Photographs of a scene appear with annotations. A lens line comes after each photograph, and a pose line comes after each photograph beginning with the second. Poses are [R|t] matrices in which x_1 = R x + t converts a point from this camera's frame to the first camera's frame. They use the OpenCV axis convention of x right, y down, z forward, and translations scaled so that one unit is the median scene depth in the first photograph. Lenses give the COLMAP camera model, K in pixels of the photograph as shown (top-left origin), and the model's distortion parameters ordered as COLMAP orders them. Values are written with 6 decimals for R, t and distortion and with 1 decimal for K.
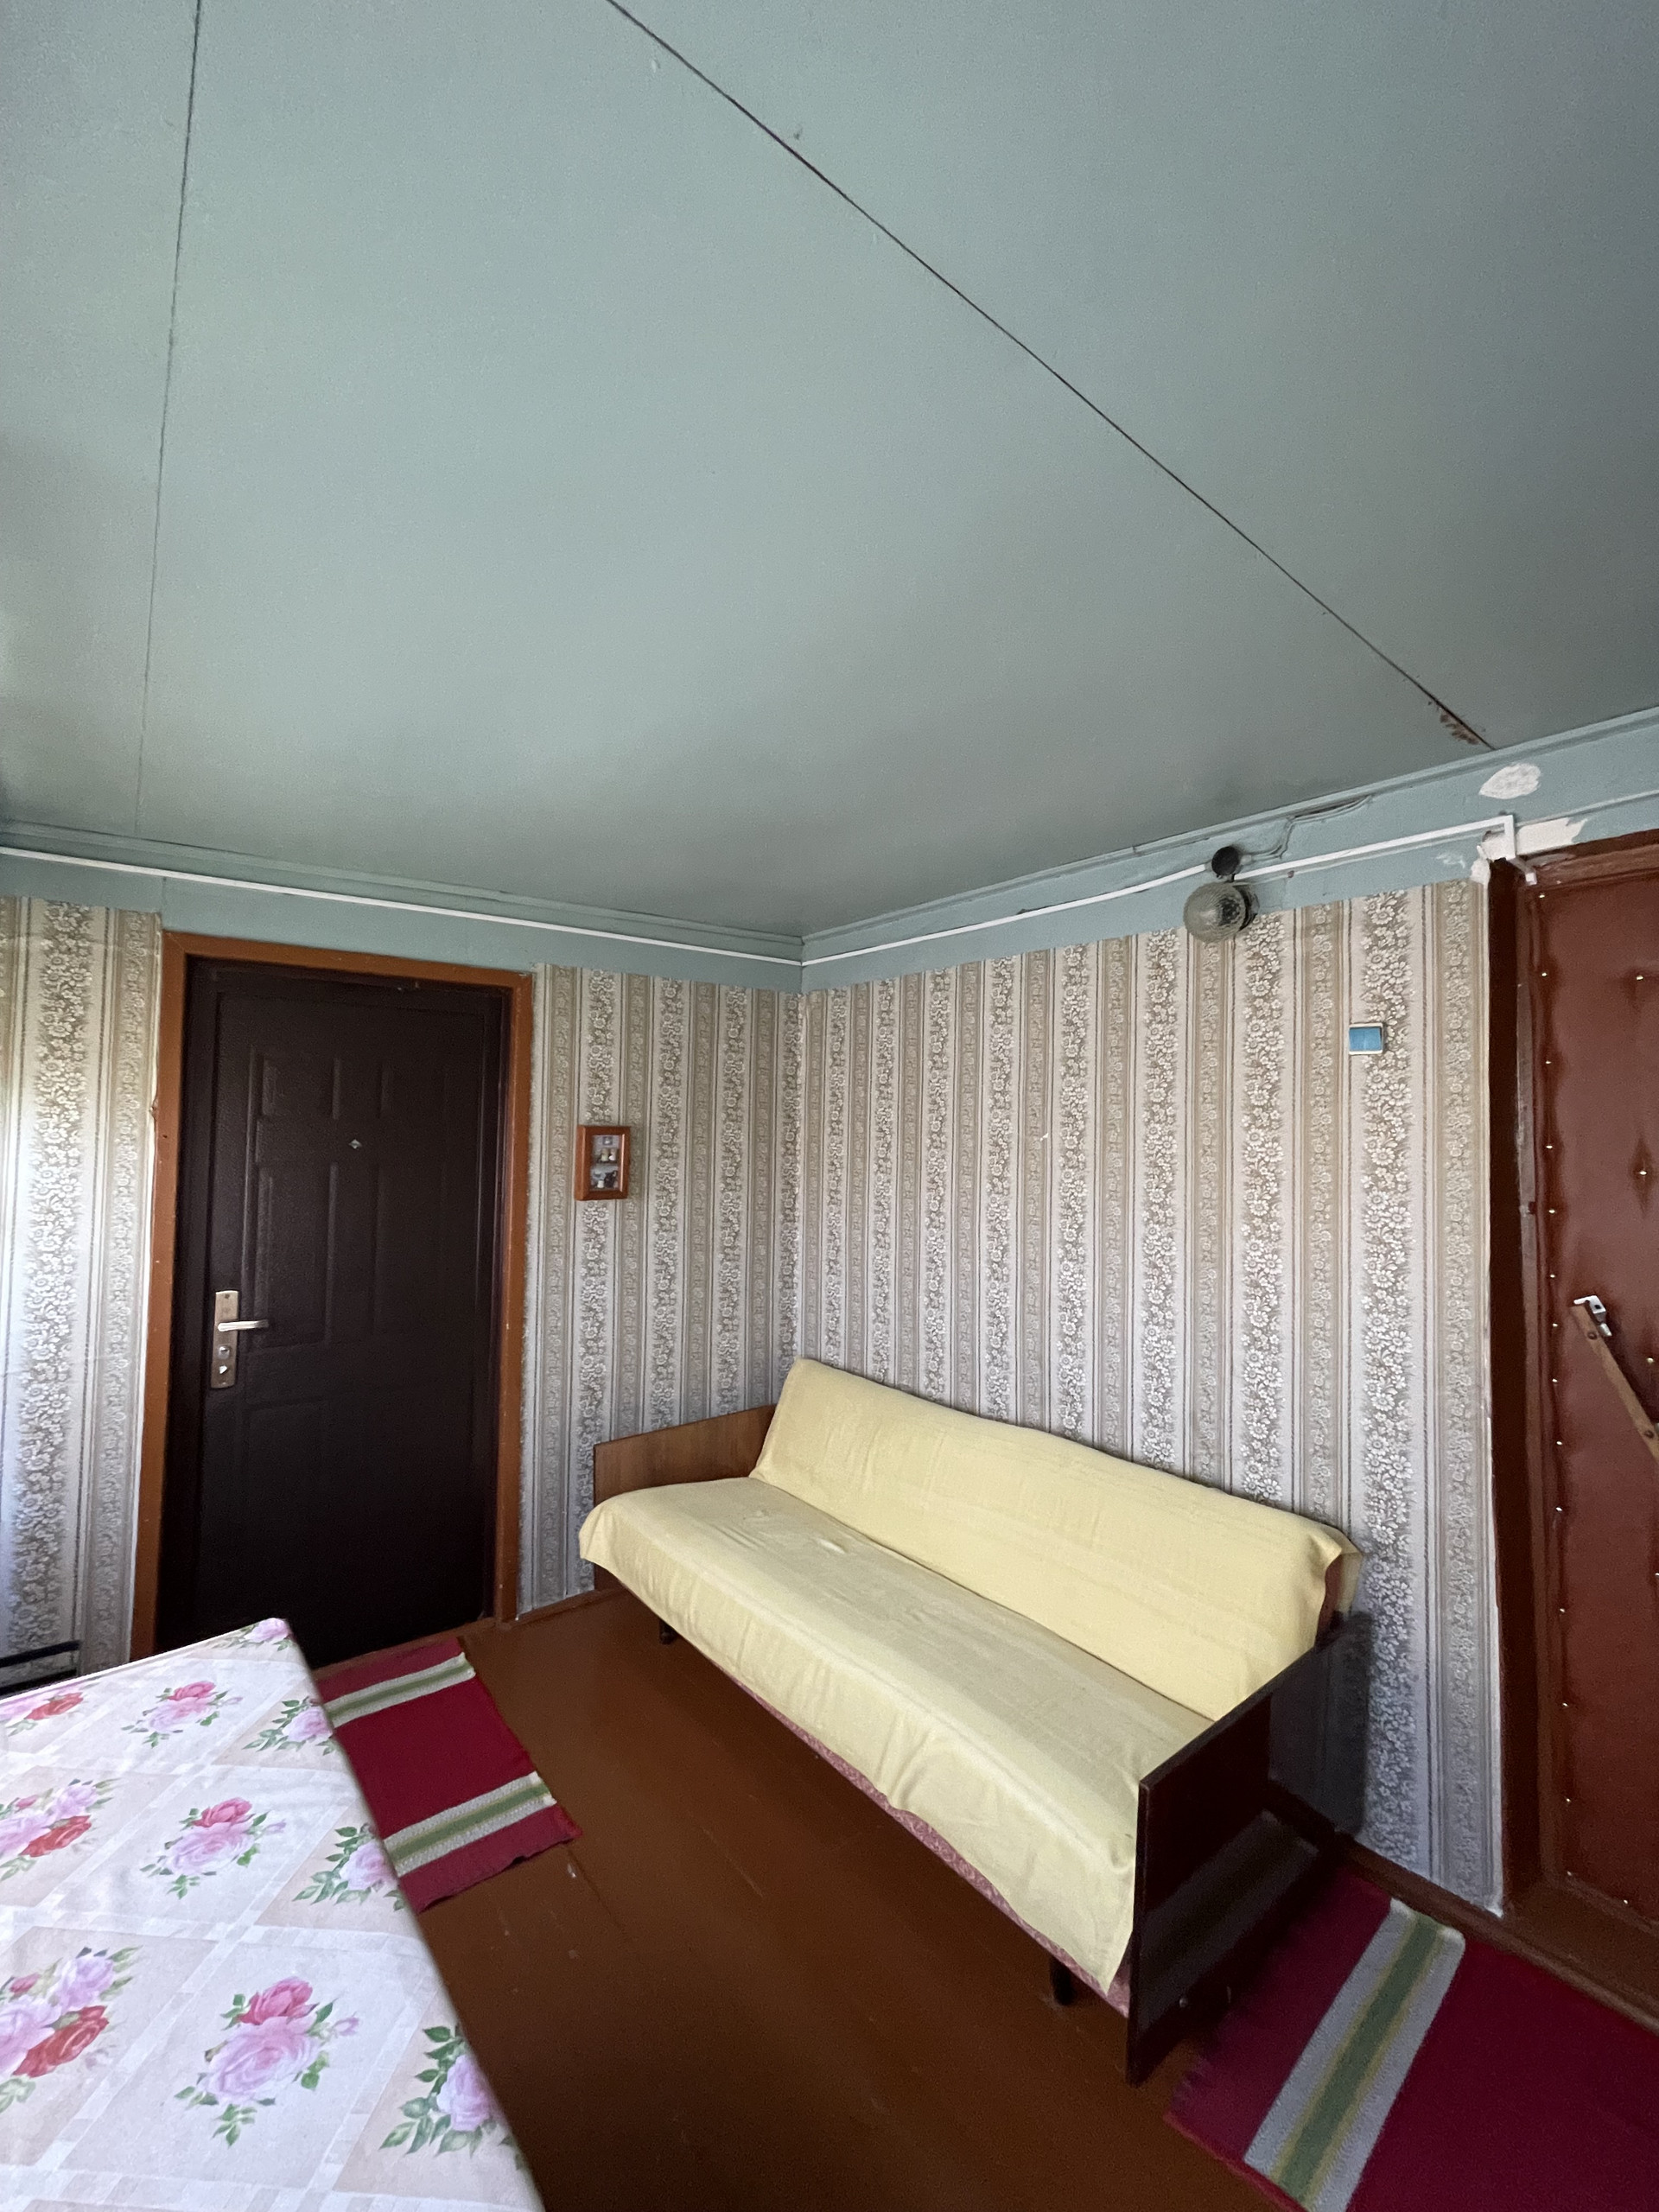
lens RADIAL K [[891.2, 0, 827.2], [0, 891.2, 1109.1], [0, 0, 1]] dist [-0.003698, 0.000126]
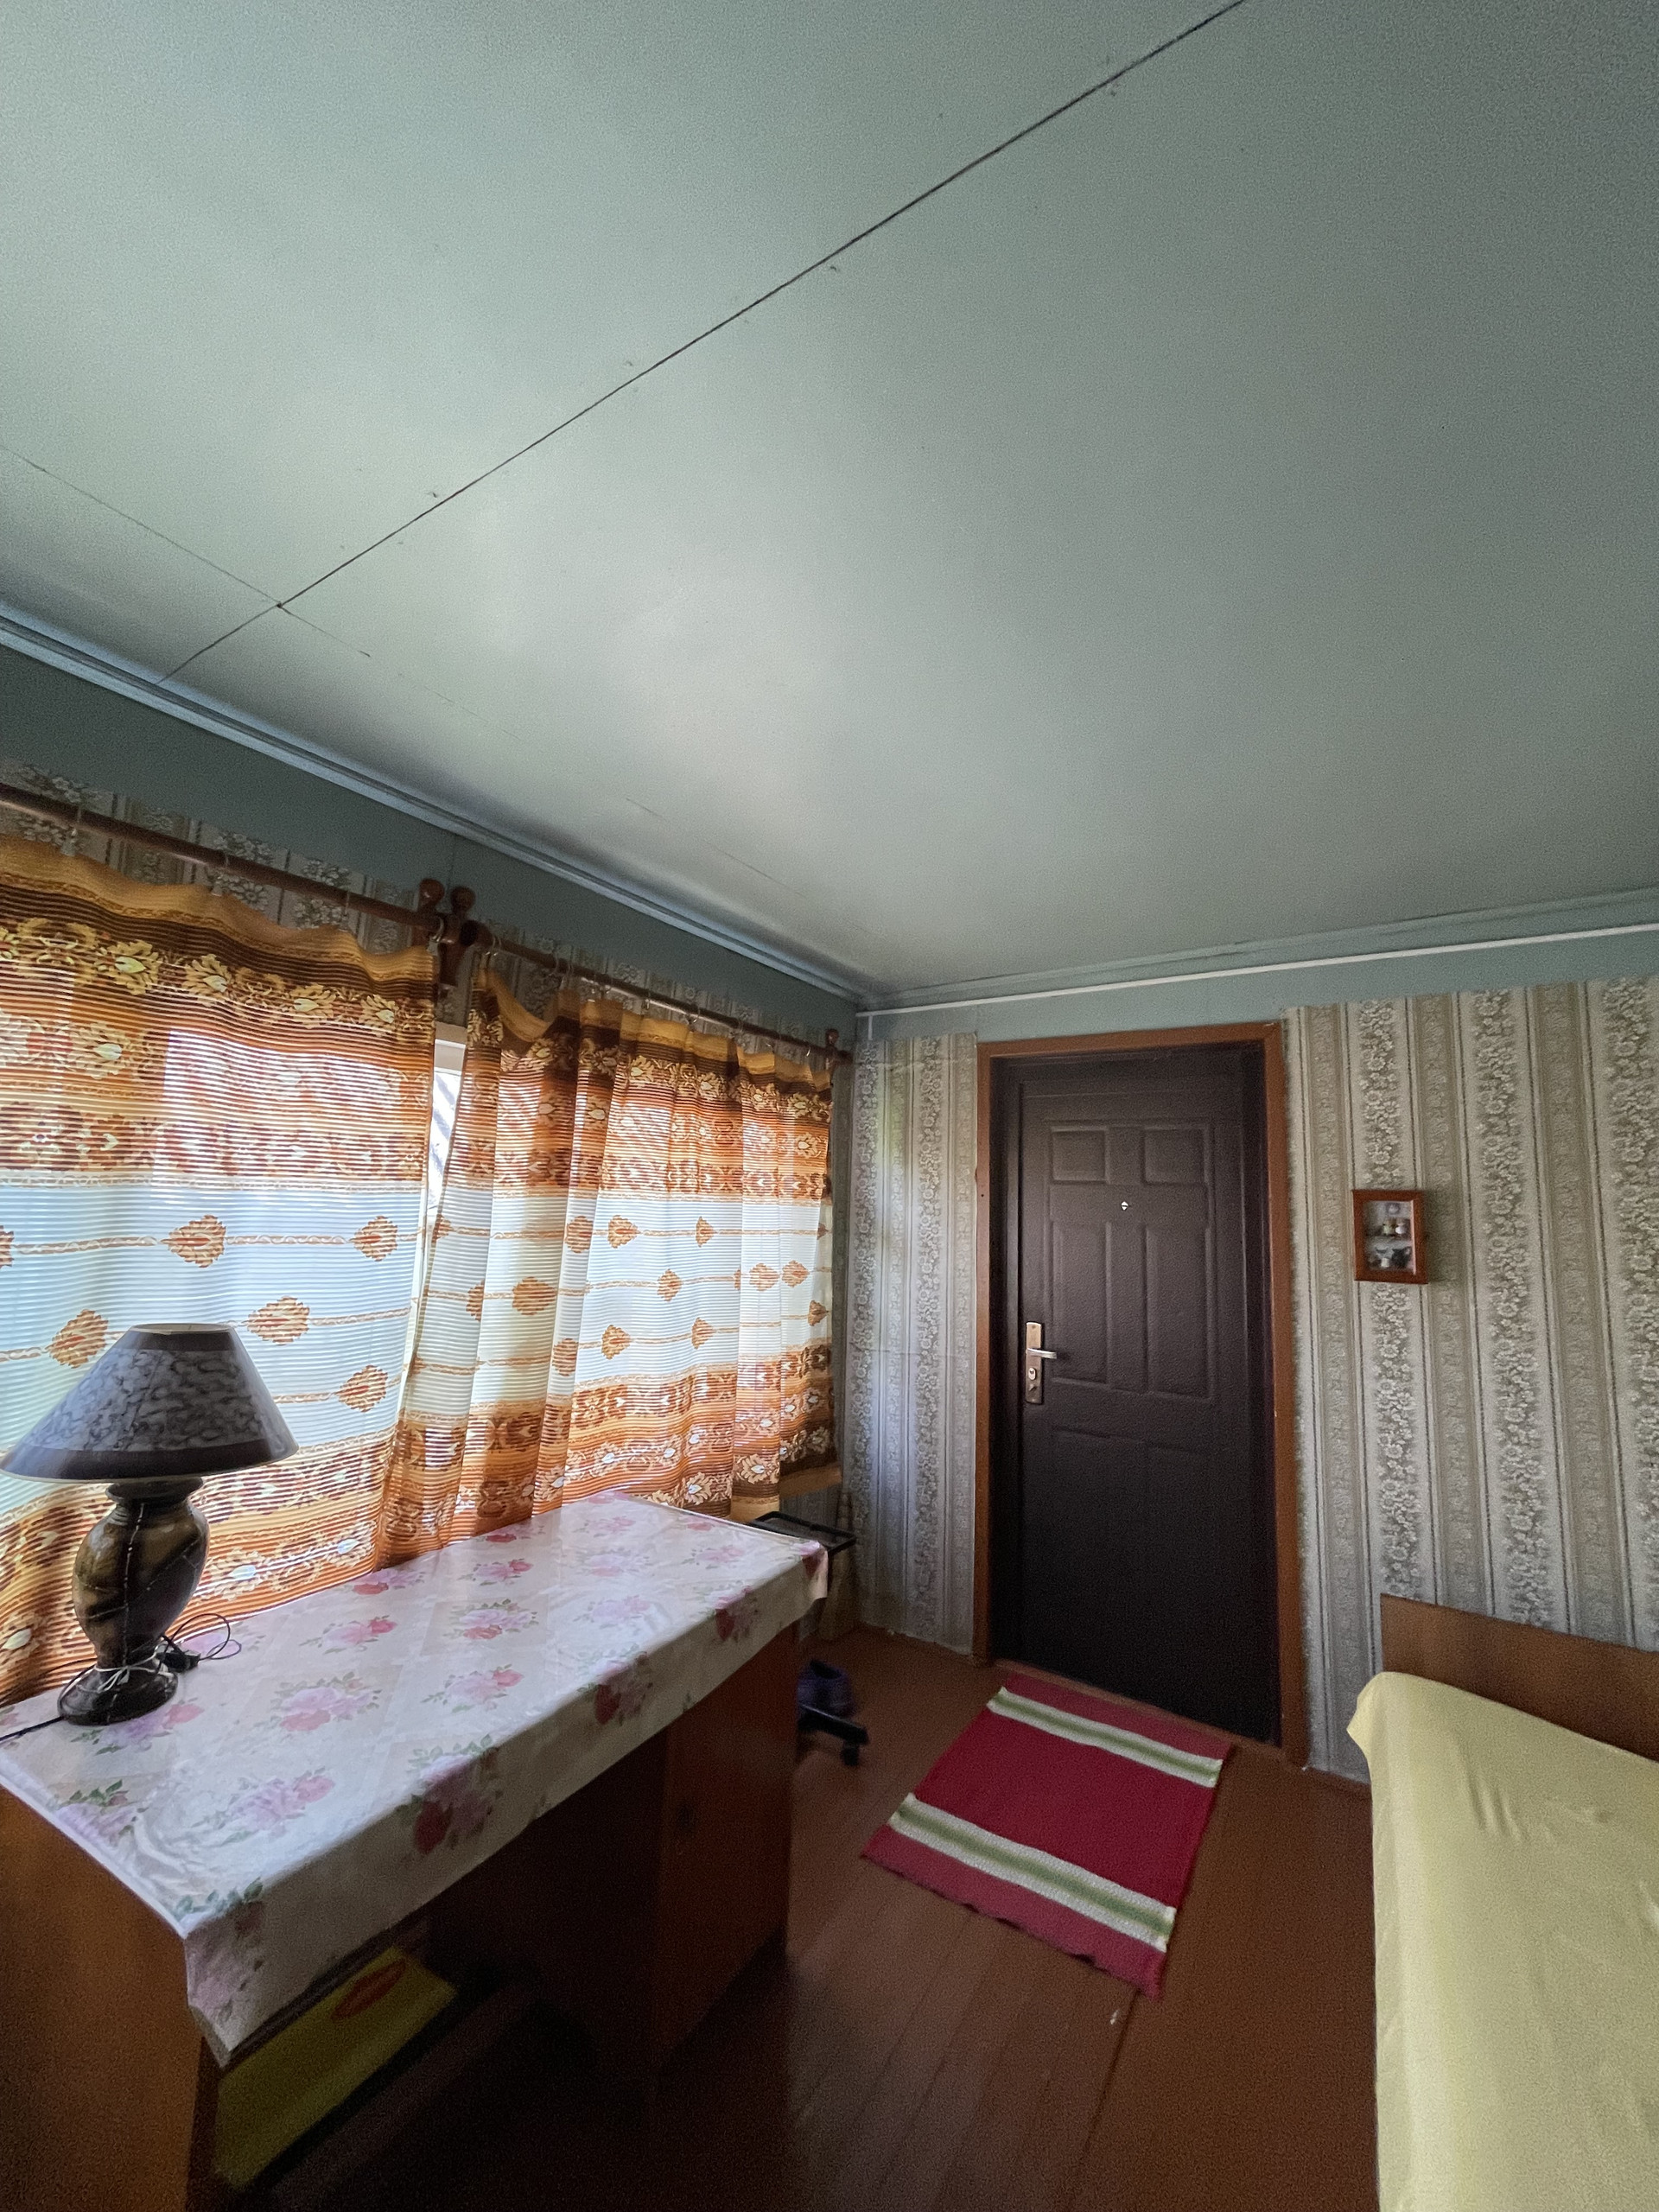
lens RADIAL K [[891.2, 0, 823.2], [0, 891.2, 1098.3], [0, 0, 1]] dist [-0.003698, 0.000126]
pose [[0.336428, -0.096370, -0.936765, 0.343303], [0.010355, 0.995068, -0.098649, 0.010805], [0.941652, 0.023488, 0.335767, 0.250962]]
